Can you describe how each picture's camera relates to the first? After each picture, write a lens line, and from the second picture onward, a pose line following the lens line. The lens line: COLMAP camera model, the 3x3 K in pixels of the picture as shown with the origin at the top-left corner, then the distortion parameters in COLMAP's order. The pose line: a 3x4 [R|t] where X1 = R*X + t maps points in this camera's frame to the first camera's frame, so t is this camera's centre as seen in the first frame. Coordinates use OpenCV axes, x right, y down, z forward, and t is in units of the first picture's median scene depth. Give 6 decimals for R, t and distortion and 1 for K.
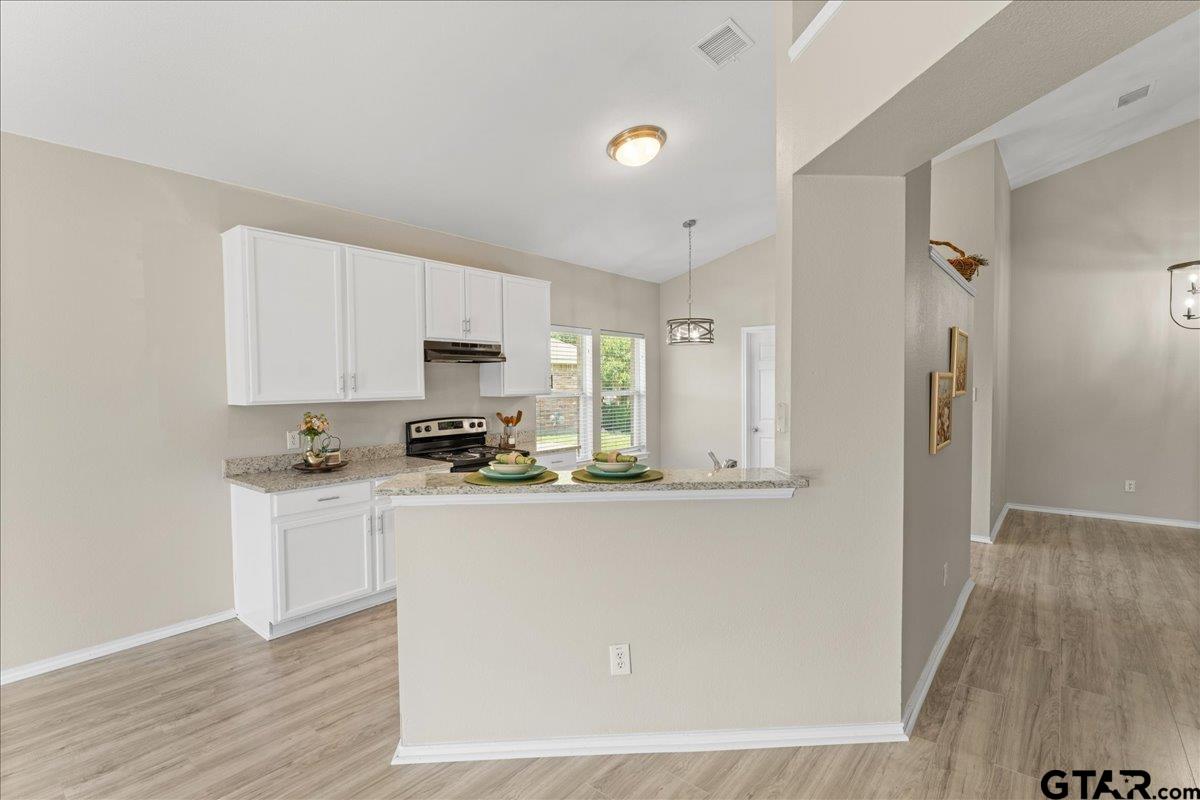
lens RADIAL K [[570.2, 0, 600.0], [0, 570.2, 400.0], [0, 0, 1]] dist [-0.001358, -0.000650]
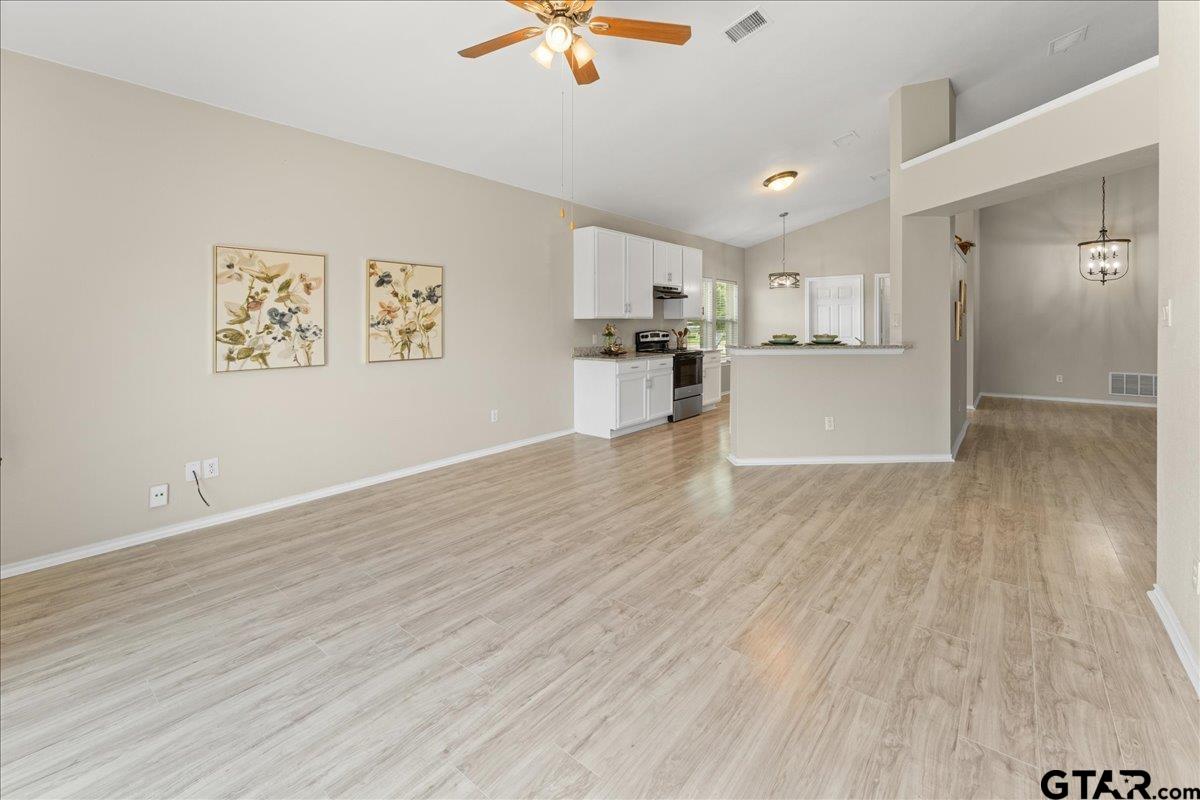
lens RADIAL K [[506.4, 0, 597.3], [0, 506.4, 322.9], [0, 0, 1]] dist [0.000390, 0.000038]
pose [[0.999984, 0.005016, -0.002614, -0.455325], [-0.005094, 0.999510, -0.030869, 0.058343], [0.002458, 0.030882, 0.999520, -0.539108]]
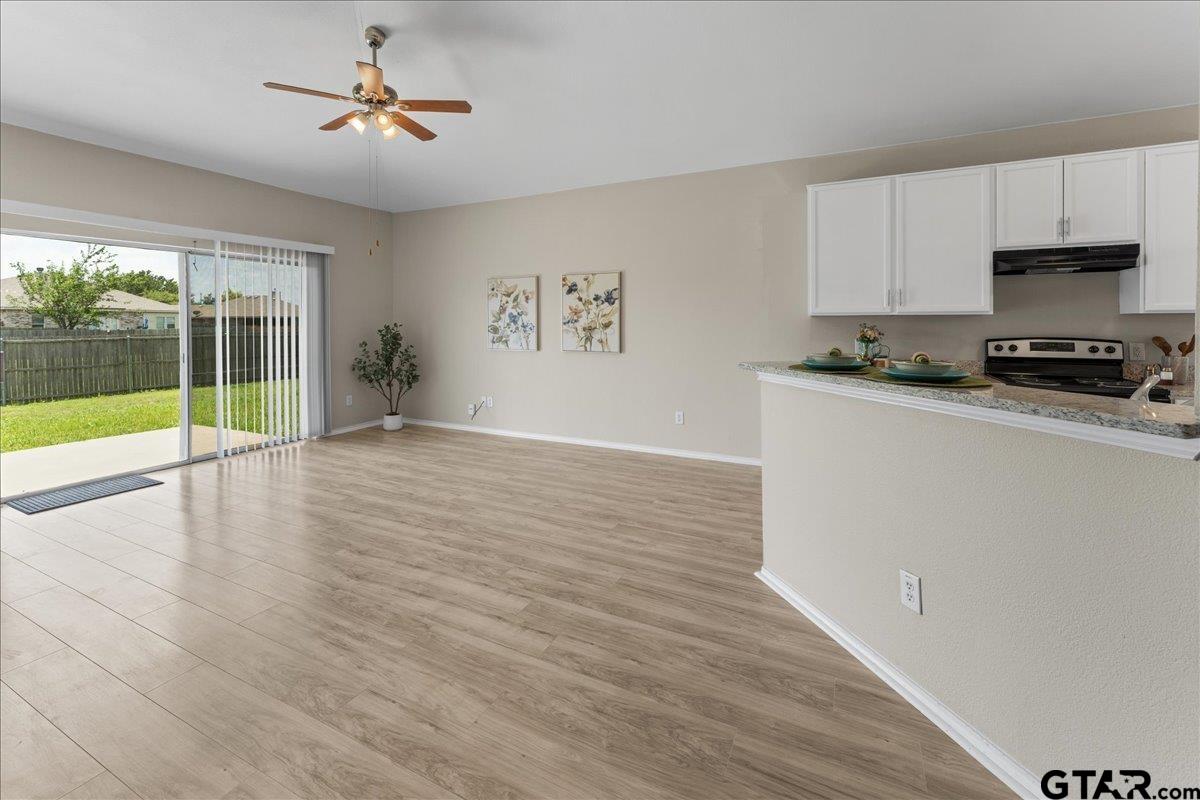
lens RADIAL K [[506.4, 0, 597.3], [0, 506.4, 322.9], [0, 0, 1]] dist [0.000390, 0.000038]
pose [[0.221798, 0.008377, -0.975057, 0.343843], [-0.031666, 0.999498, 0.001384, 0.030956], [0.974578, 0.030569, 0.221952, 0.177949]]
